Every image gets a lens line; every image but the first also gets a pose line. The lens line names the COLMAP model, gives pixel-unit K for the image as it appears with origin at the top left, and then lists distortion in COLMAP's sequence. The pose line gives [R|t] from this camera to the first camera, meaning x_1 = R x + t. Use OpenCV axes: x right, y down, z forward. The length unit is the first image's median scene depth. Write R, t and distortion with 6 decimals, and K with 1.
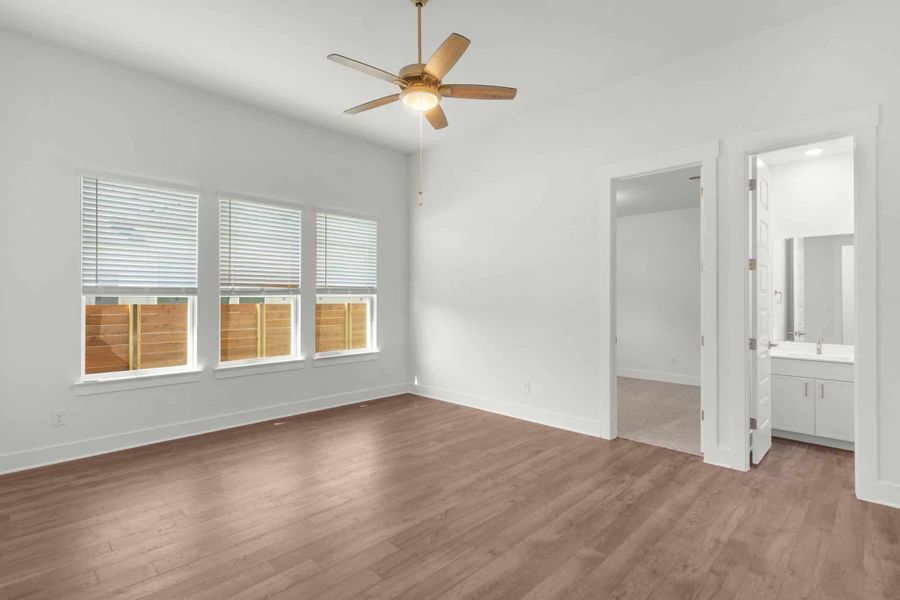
lens RADIAL K [[442.0, 0, 446.7], [0, 442.0, 301.9], [0, 0, 1]] dist [-0.001283, 0.000204]
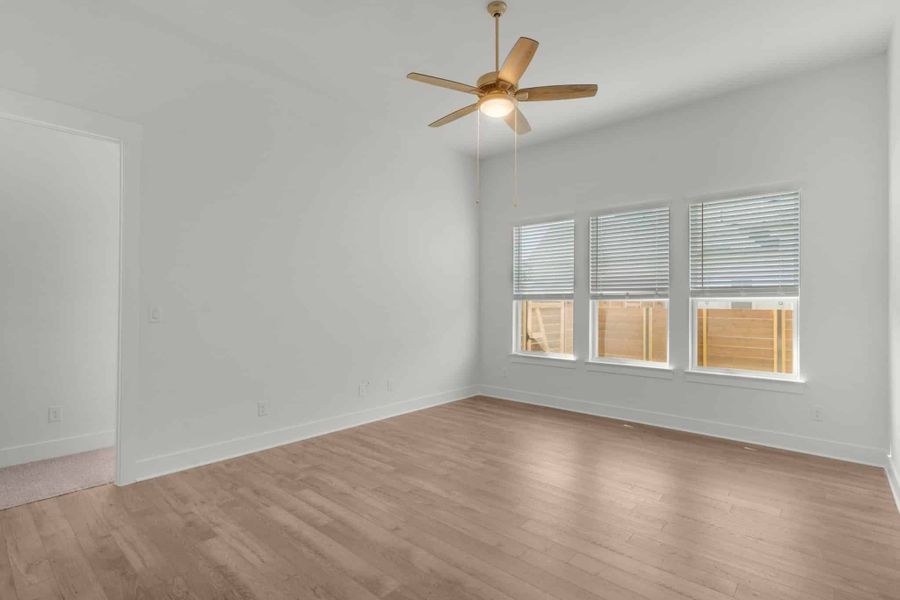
lens RADIAL K [[442.0, 0, 446.7], [0, 442.0, 301.9], [0, 0, 1]] dist [-0.001283, 0.000204]
pose [[0.038296, -0.001390, -0.999265, 0.626423], [-0.012502, 0.999920, -0.001870, -0.001361], [0.999188, 0.012564, 0.038276, 0.554060]]
